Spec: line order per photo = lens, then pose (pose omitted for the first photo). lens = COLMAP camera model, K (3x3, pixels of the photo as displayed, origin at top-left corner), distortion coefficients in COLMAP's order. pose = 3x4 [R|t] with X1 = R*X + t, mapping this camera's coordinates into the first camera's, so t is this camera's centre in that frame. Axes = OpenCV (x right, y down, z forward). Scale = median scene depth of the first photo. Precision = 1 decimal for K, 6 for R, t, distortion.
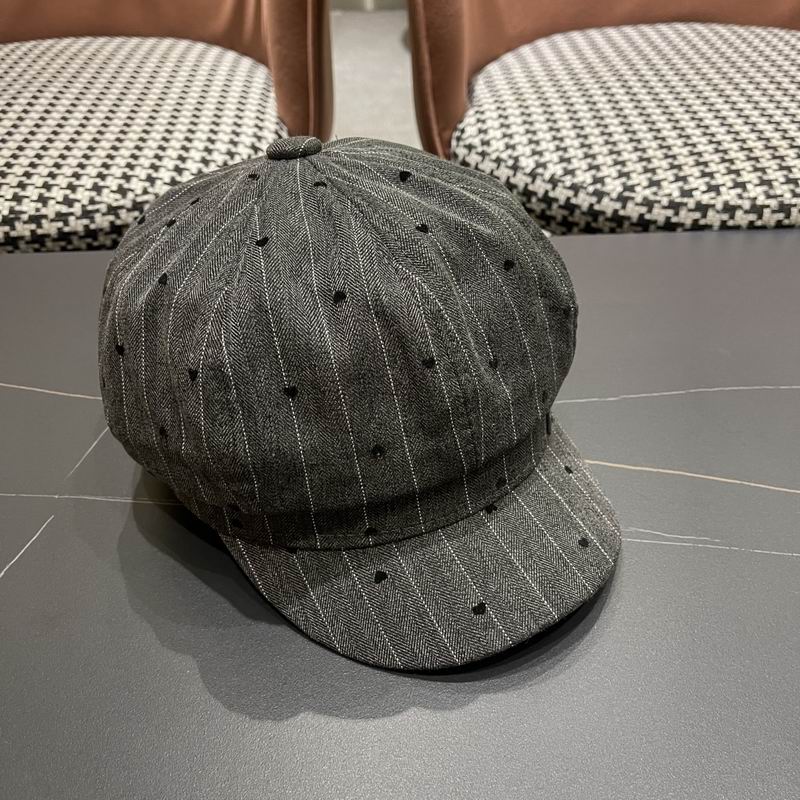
lens RADIAL K [[830.9, 0, 400.7], [0, 830.9, 414.0], [0, 0, 1]] dist [0.012772, 0.000000]
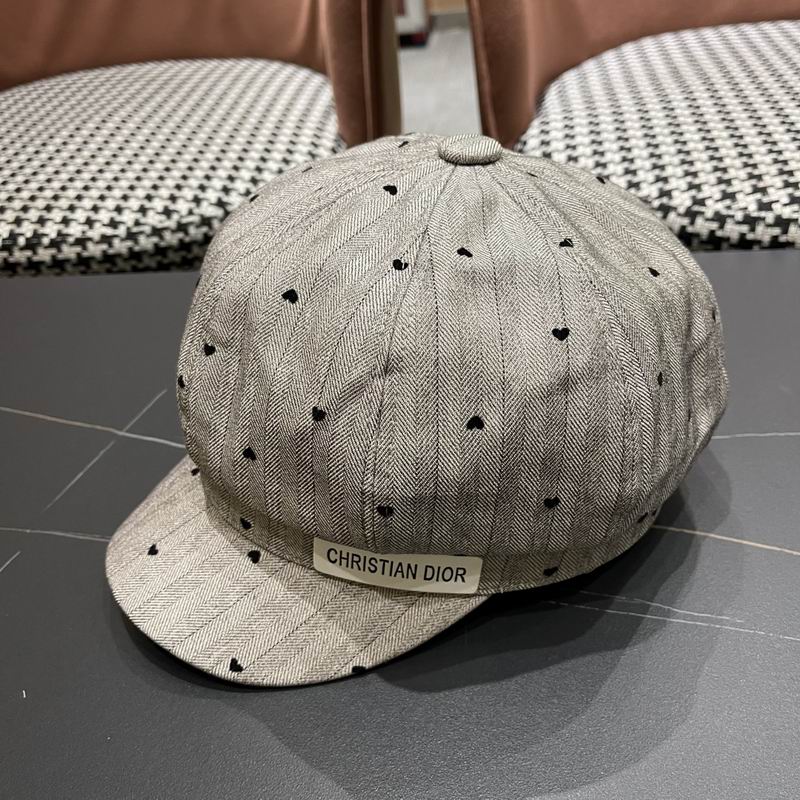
lens RADIAL K [[830.9, 0, 413.9], [0, 830.9, 418.7], [0, 0, 1]] dist [0.012772, 0.000000]
pose [[0.989140, 0.023335, -0.145113, 0.102691], [-0.025864, 0.999544, -0.015565, -0.016714], [0.144684, 0.019150, 0.989293, 0.075491]]
